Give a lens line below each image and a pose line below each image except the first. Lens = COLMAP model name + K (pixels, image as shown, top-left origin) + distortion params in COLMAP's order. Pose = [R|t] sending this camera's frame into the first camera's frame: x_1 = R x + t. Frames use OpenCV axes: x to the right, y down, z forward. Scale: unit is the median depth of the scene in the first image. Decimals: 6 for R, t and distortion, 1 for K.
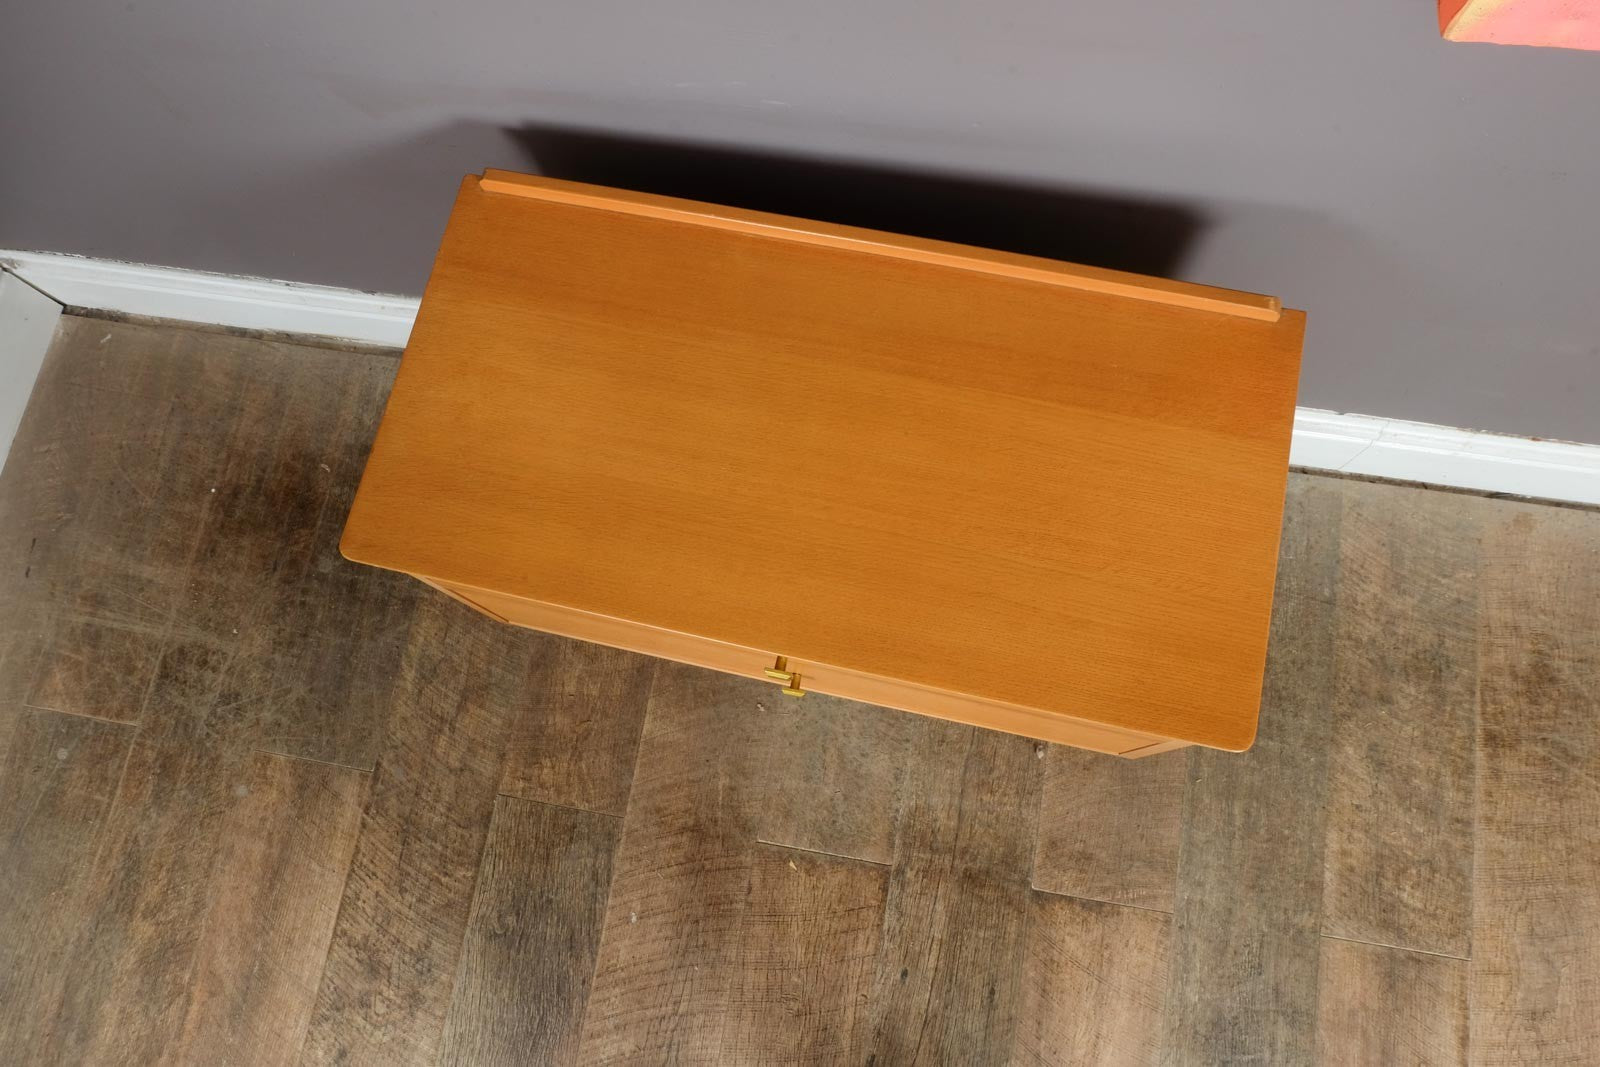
lens RADIAL K [[1112.3, 0, 786.1], [0, 1112.3, 528.1], [0, 0, 1]] dist [-0.046192, 0.042726]
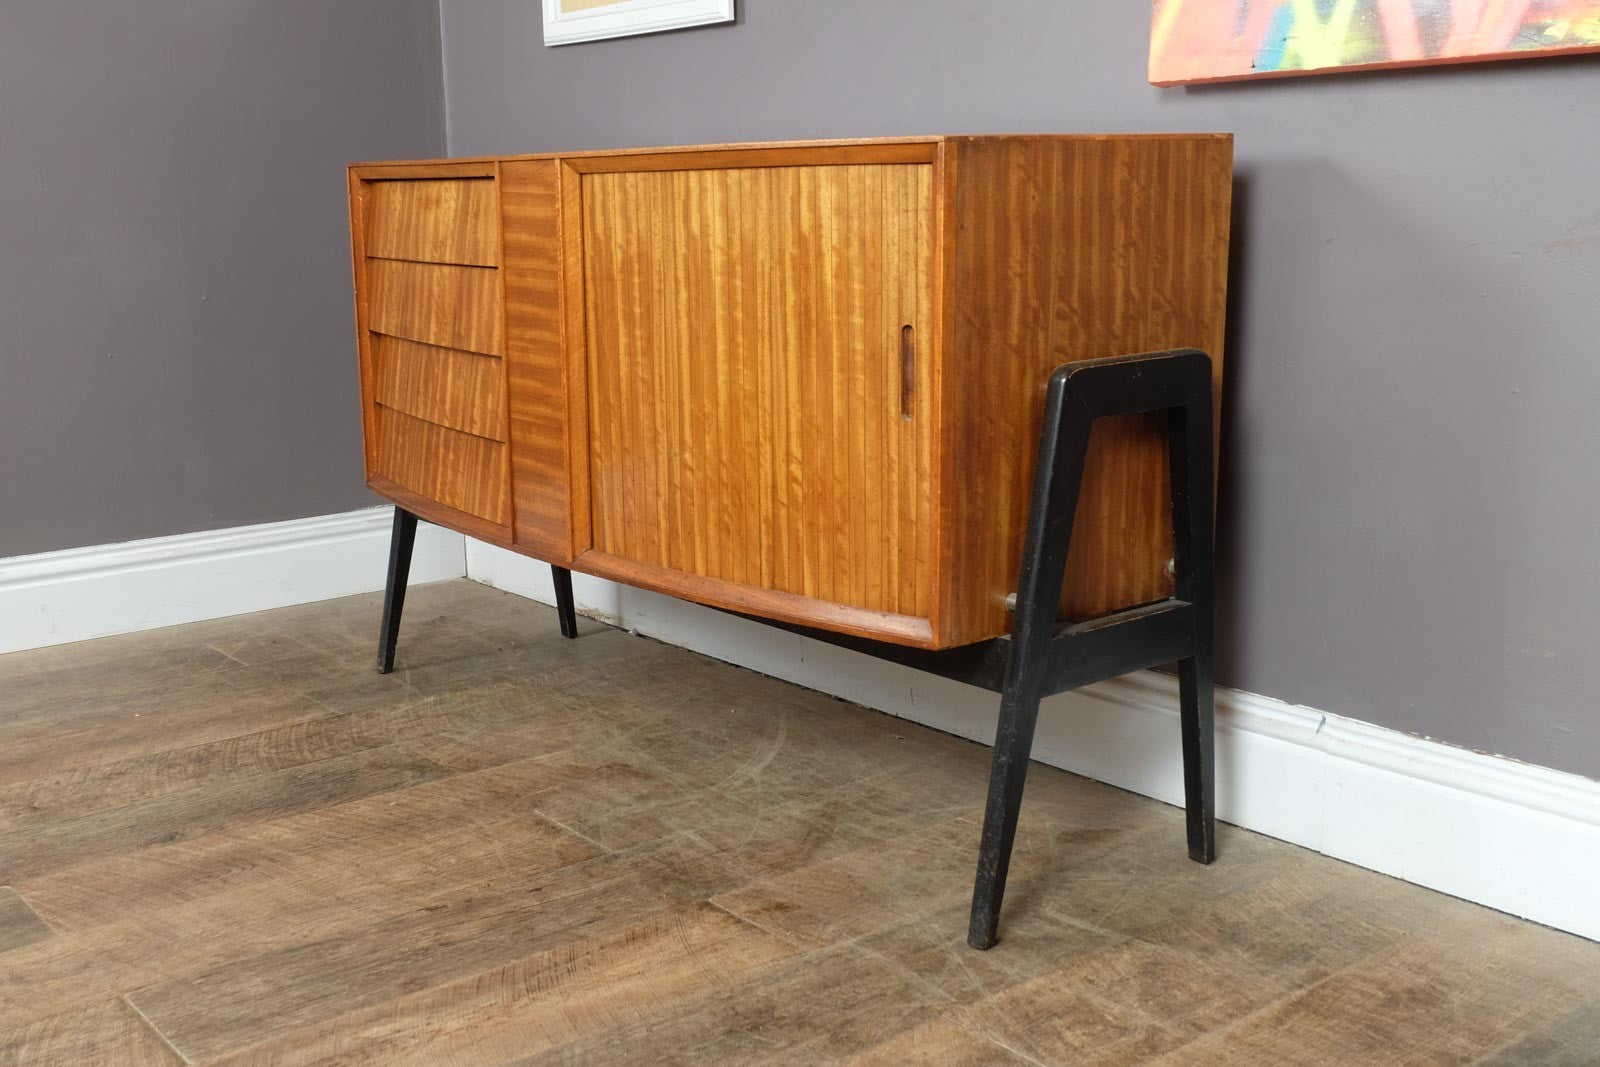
lens RADIAL K [[1722.9, 0, 677.2], [0, 1722.9, 617.0], [0, 0, 1]] dist [0.017150, 0.000000]
pose [[0.721429, 0.233062, -0.652090, 1.005986], [-0.677598, 0.431805, -0.595319, 1.022090], [0.142830, 0.871336, 0.469440, 0.171579]]
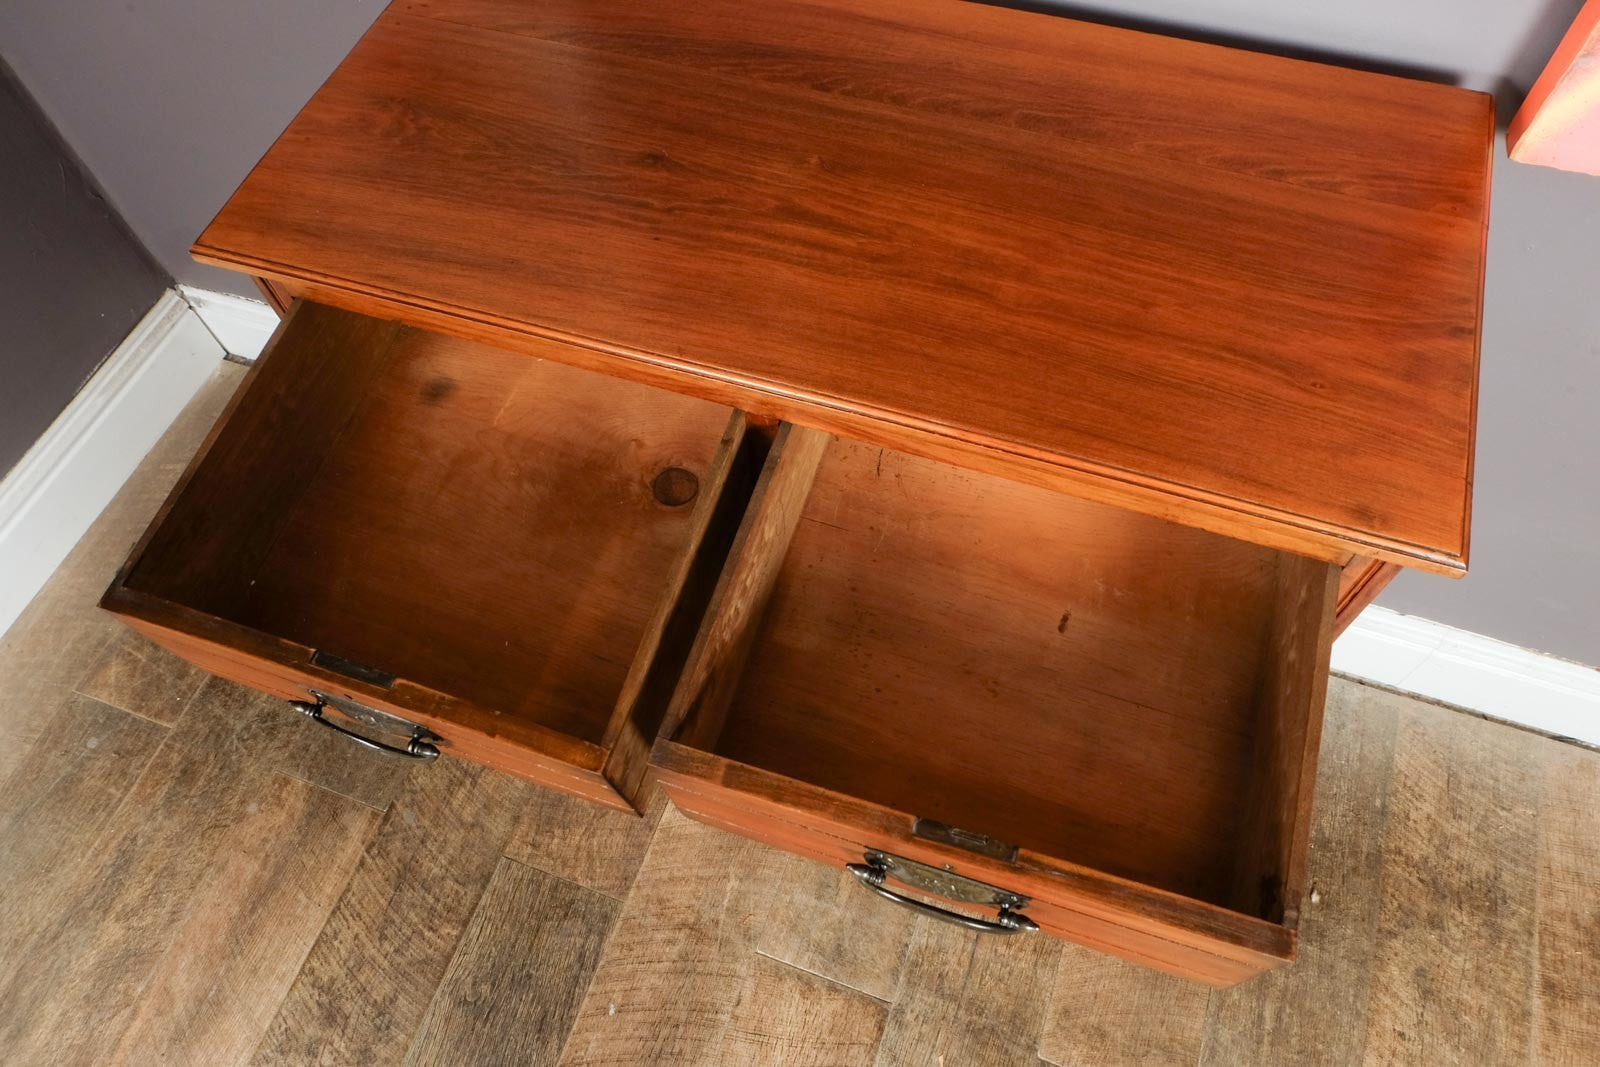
lens RADIAL K [[1112.3, 0, 790.7], [0, 1112.3, 540.2], [0, 0, 1]] dist [-0.046192, 0.042726]
pose [[0.982995, 0.171300, -0.066162, 0.005562], [-0.182495, 0.951337, -0.248301, 0.176905], [0.020409, 0.256152, 0.966421, -0.008542]]
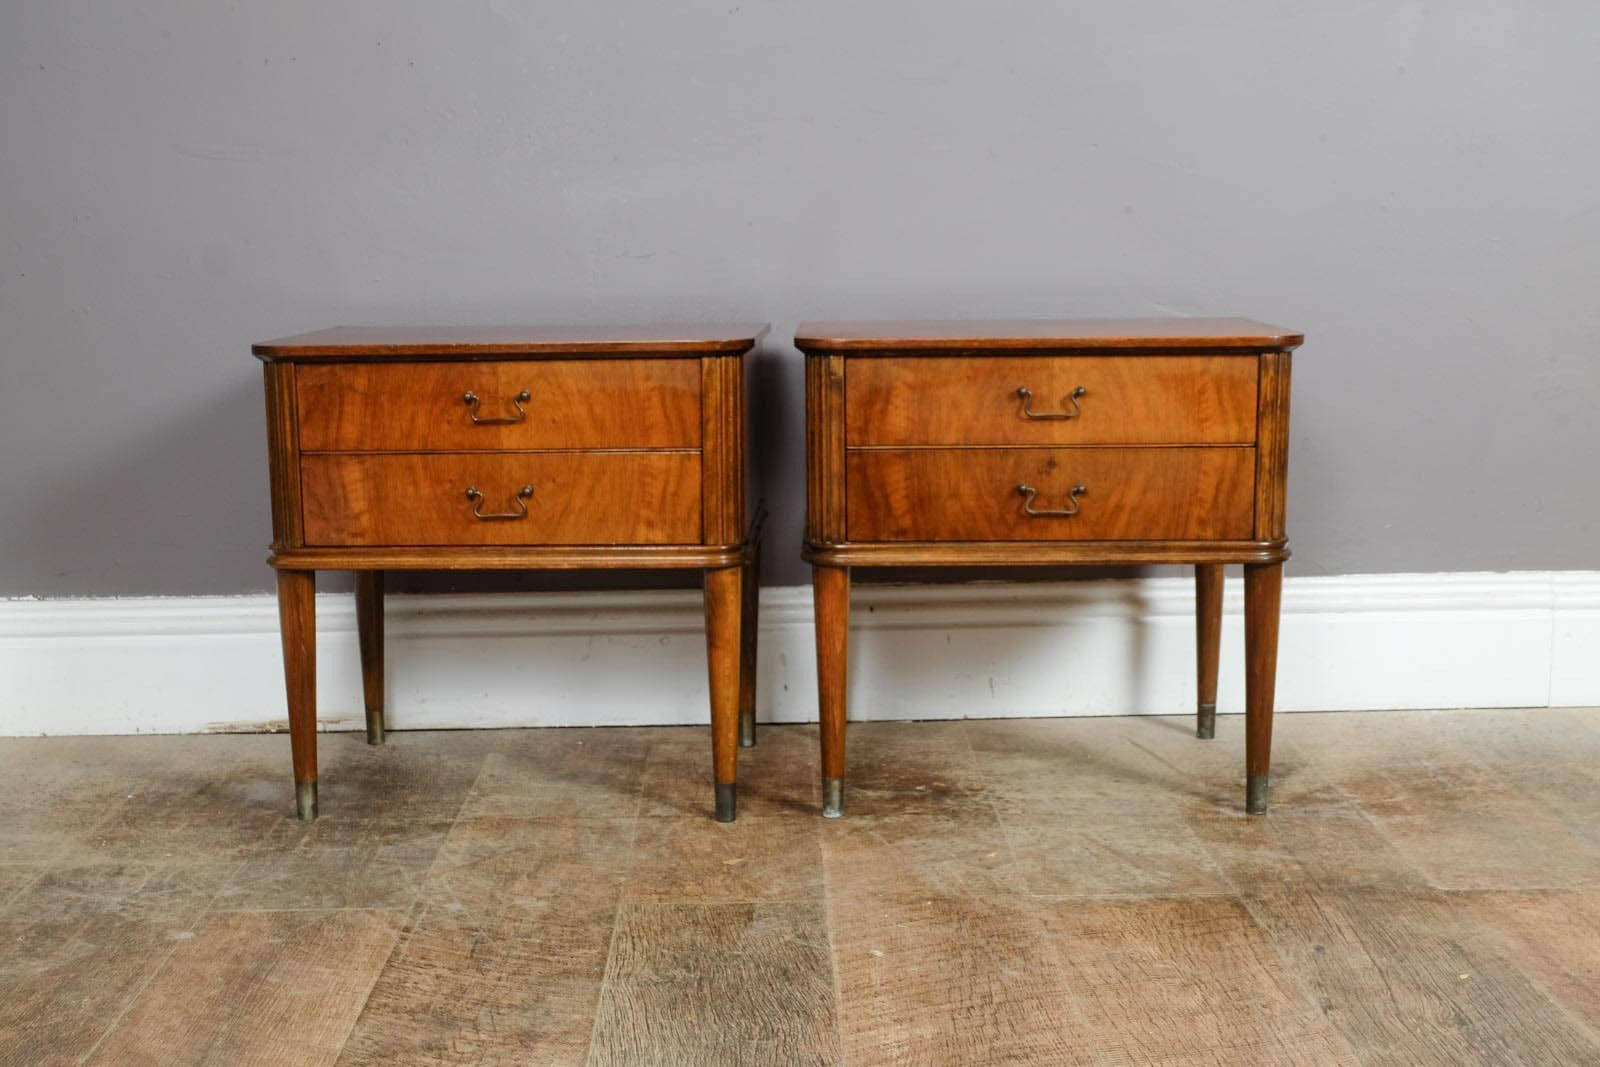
lens RADIAL K [[1928.2, 0, 773.6], [0, 1928.2, 555.1], [0, 0, 1]] dist [-0.022238, 0.000000]
pose [[0.981267, 0.039989, 0.188457, -0.407326], [0.155462, 0.413391, -0.897184, 1.217668], [-0.113784, 0.909675, 0.399430, 0.373287]]
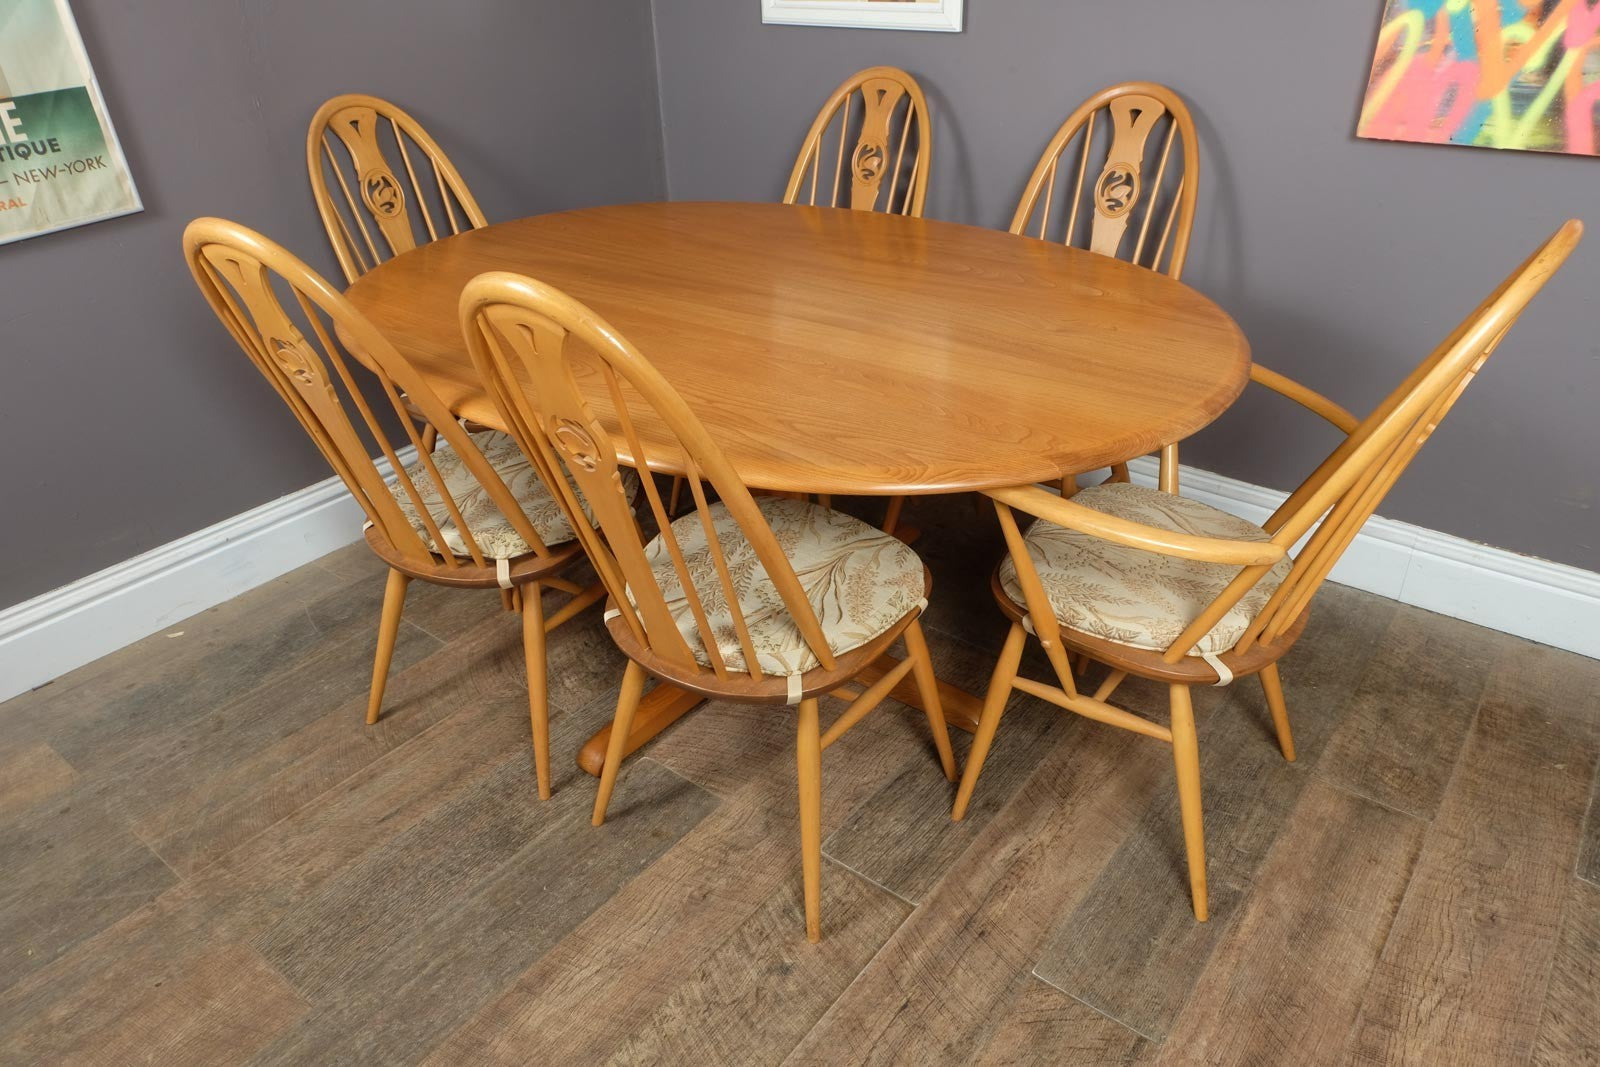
lens RADIAL K [[1074.2, 0, 792.8], [0, 1074.2, 546.3], [0, 0, 1]] dist [-0.033858, 0.025692]
pose [[0.874871, 0.292111, -0.386358, 0.341438], [-0.476403, 0.662926, -0.577555, 1.134215], [0.087417, 0.689348, 0.719137, -0.125060]]
